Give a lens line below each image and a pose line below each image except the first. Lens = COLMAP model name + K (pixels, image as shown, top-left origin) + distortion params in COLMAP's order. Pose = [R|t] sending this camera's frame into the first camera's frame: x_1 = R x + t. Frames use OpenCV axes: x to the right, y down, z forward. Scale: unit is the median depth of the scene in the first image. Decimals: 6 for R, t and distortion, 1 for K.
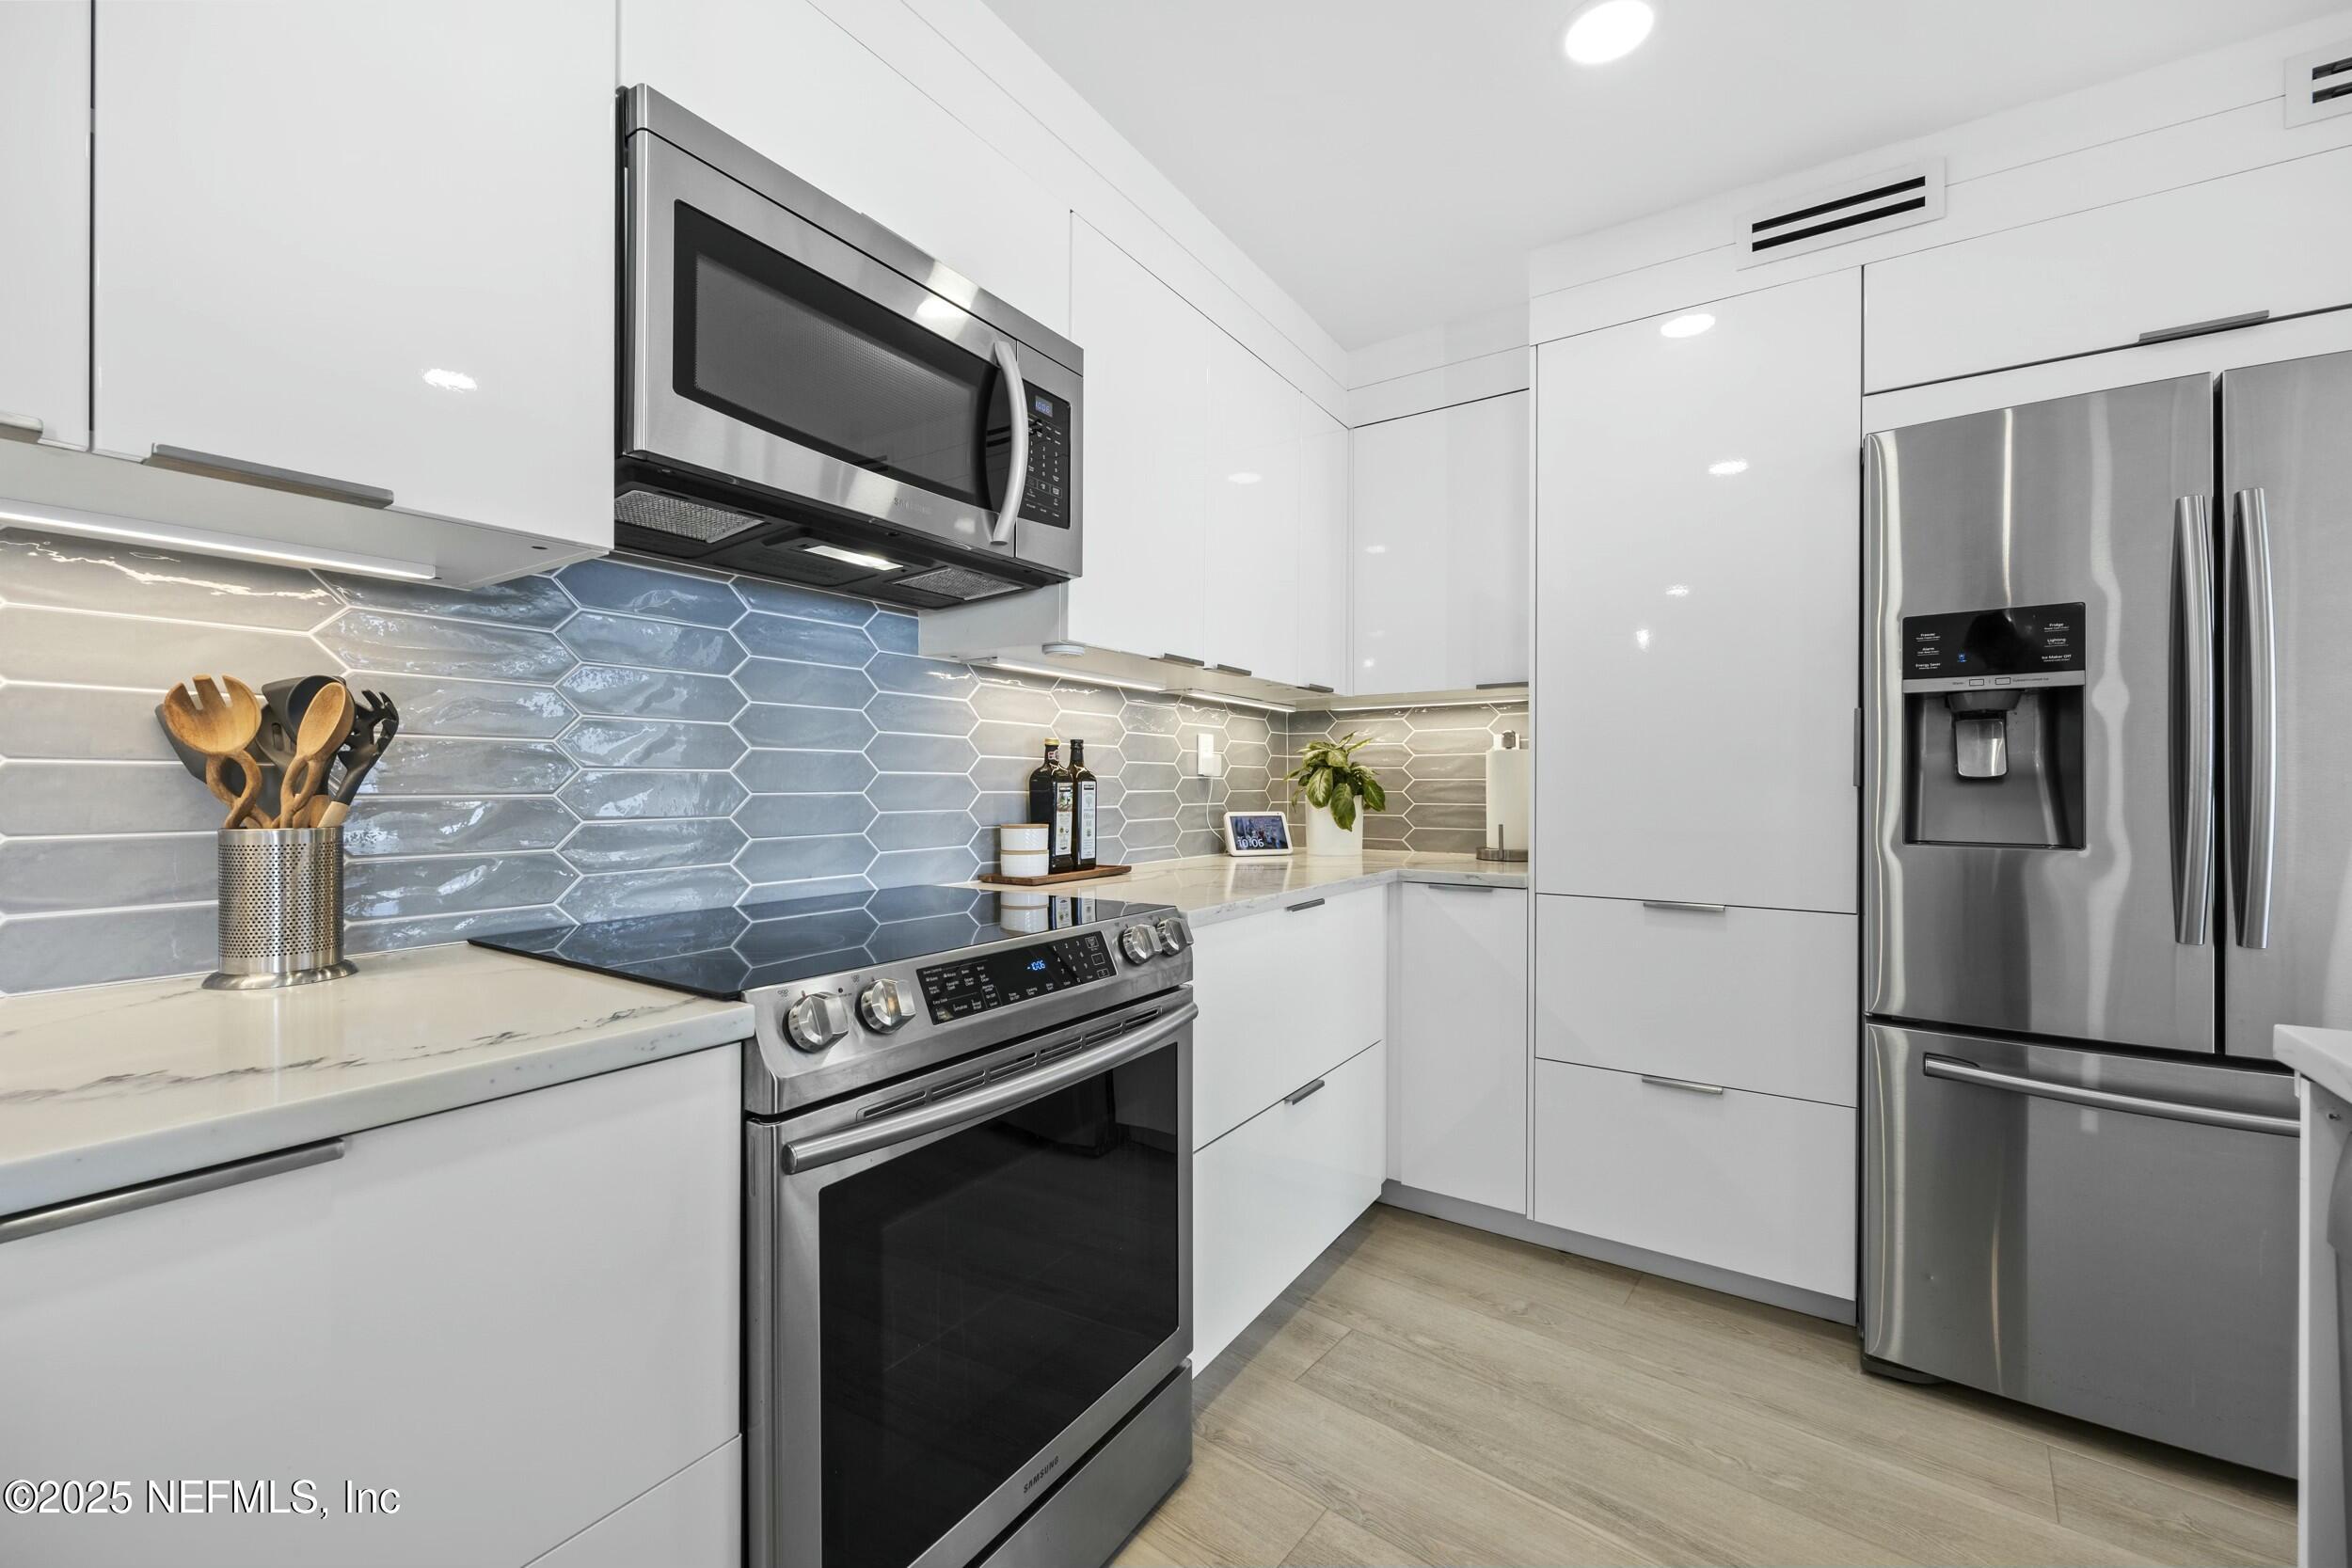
lens RADIAL K [[929.9, 0, 1172.1], [0, 929.9, 777.6], [0, 0, 1]] dist [0.002003, -0.000119]
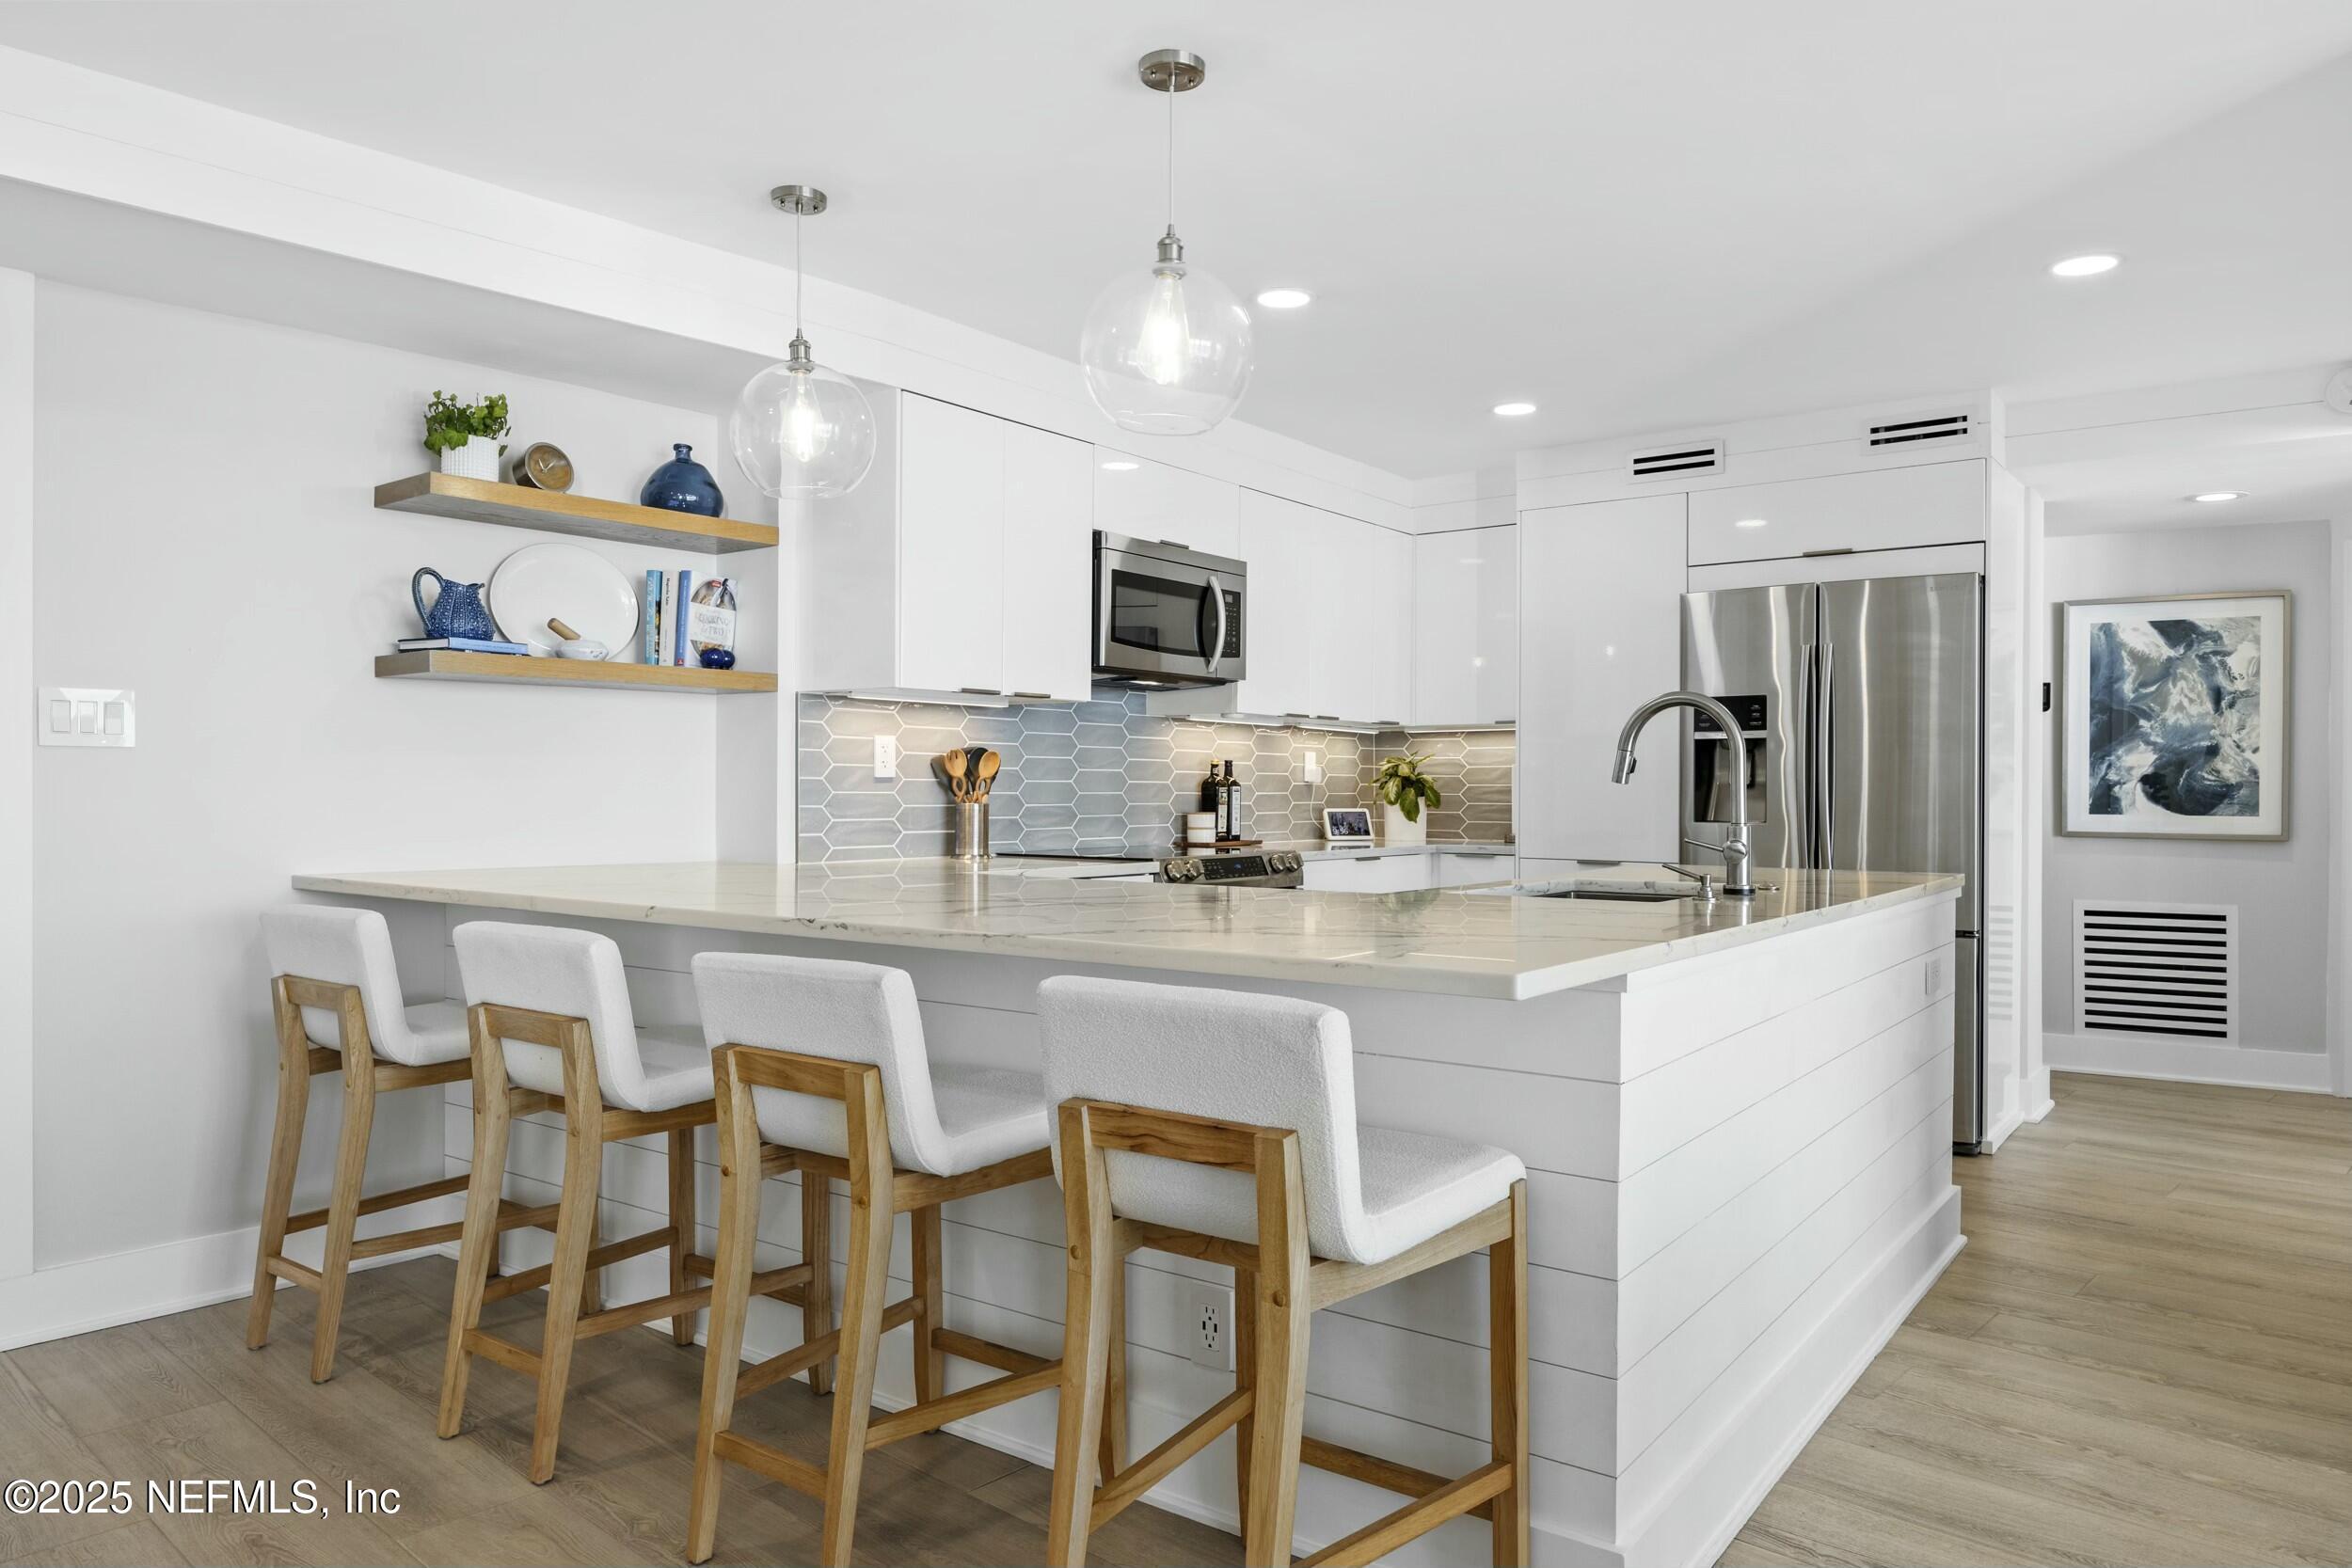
lens RADIAL K [[1536.6, 0, 1174.3], [0, 1536.6, 799.6], [0, 0, 1]] dist [0.005734, -0.000071]
pose [[0.998691, 0.001546, -0.051125, -0.059578], [-0.000878, 0.999914, 0.013090, -0.007574], [0.051141, -0.013028, 0.998606, -1.590712]]
